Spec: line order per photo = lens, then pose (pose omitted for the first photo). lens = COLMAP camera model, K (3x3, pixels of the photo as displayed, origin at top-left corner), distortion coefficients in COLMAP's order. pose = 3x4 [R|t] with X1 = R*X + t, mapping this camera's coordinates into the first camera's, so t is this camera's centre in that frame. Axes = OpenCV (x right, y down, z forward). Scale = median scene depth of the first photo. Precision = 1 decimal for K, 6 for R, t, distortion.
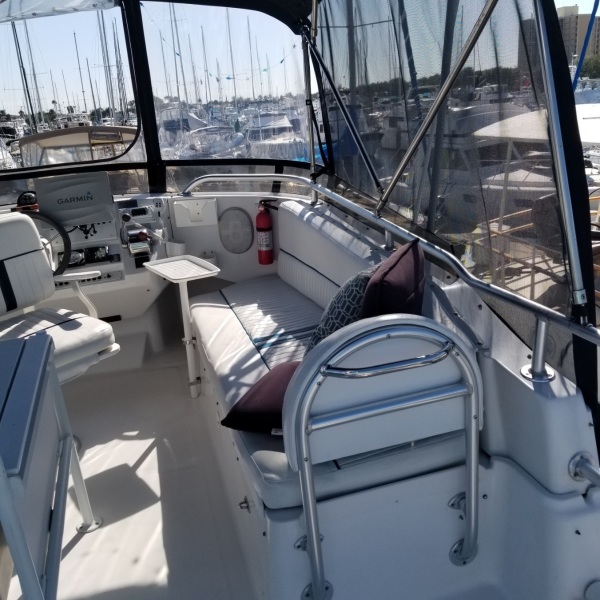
lens RADIAL K [[630.6, 0, 316.3], [0, 630.6, 321.8], [0, 0, 1]] dist [0.009055, 0.000000]
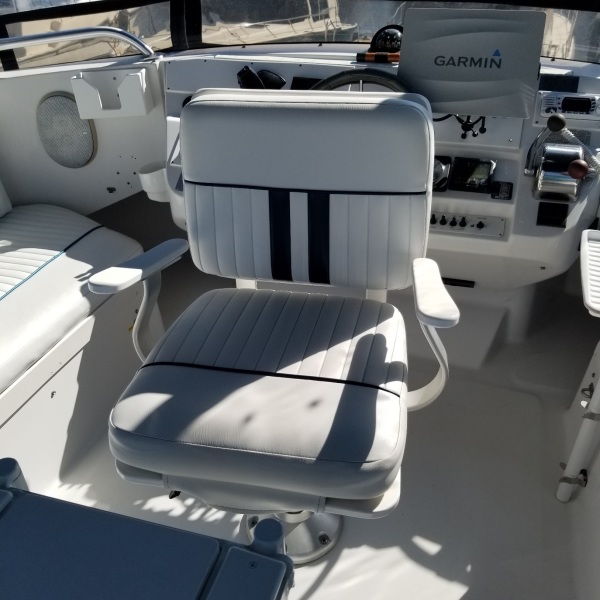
lens RADIAL K [[630.6, 0, 305.8], [0, 630.6, 308.9], [0, 0, 1]] dist [0.009055, 0.000000]
pose [[0.831933, 0.353373, -0.427803, -0.184522], [-0.243921, 0.925403, 0.290057, -0.114571], [0.498388, -0.136958, 0.856067, 0.431046]]
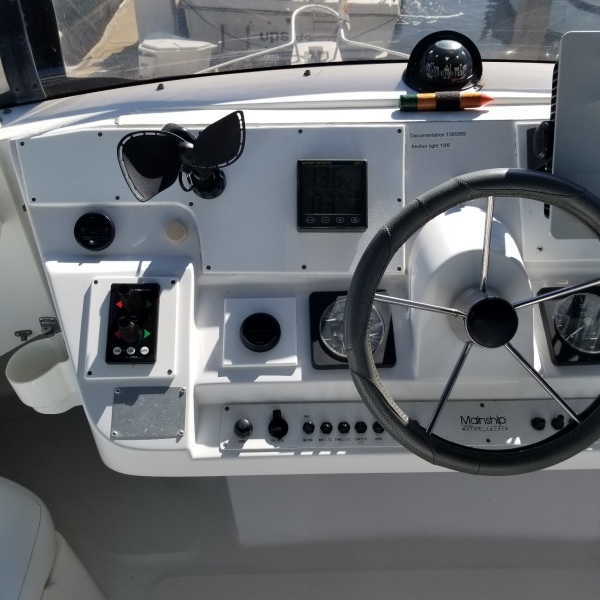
lens RADIAL K [[630.6, 0, 294.1], [0, 630.6, 309.8], [0, 0, 1]] dist [0.009055, 0.000000]
pose [[0.958129, 0.231819, -0.168075, -0.438957], [-0.157333, 0.916654, 0.367411, -0.181939], [0.239240, -0.325584, 0.914746, 0.644123]]
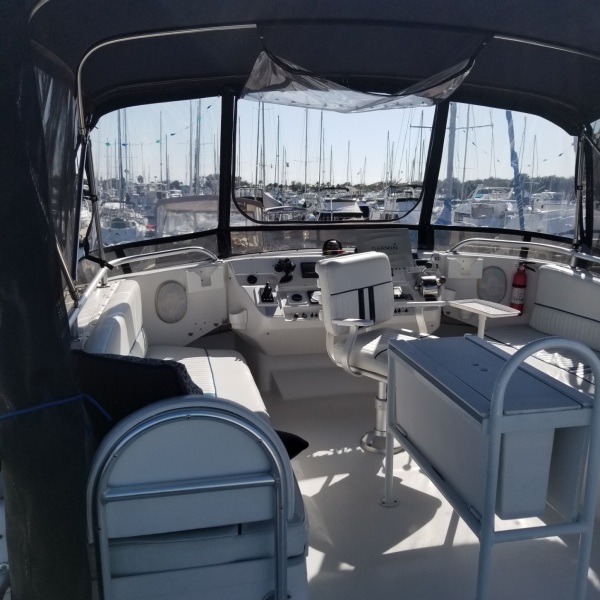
lens RADIAL K [[630.6, 0, 303.1], [0, 630.6, 297.6], [0, 0, 1]] dist [0.009055, 0.000000]
pose [[0.992302, 0.090019, -0.085044, -0.392220], [-0.102818, 0.981648, -0.160612, 0.110334], [0.069025, 0.168120, 0.983347, -0.204492]]
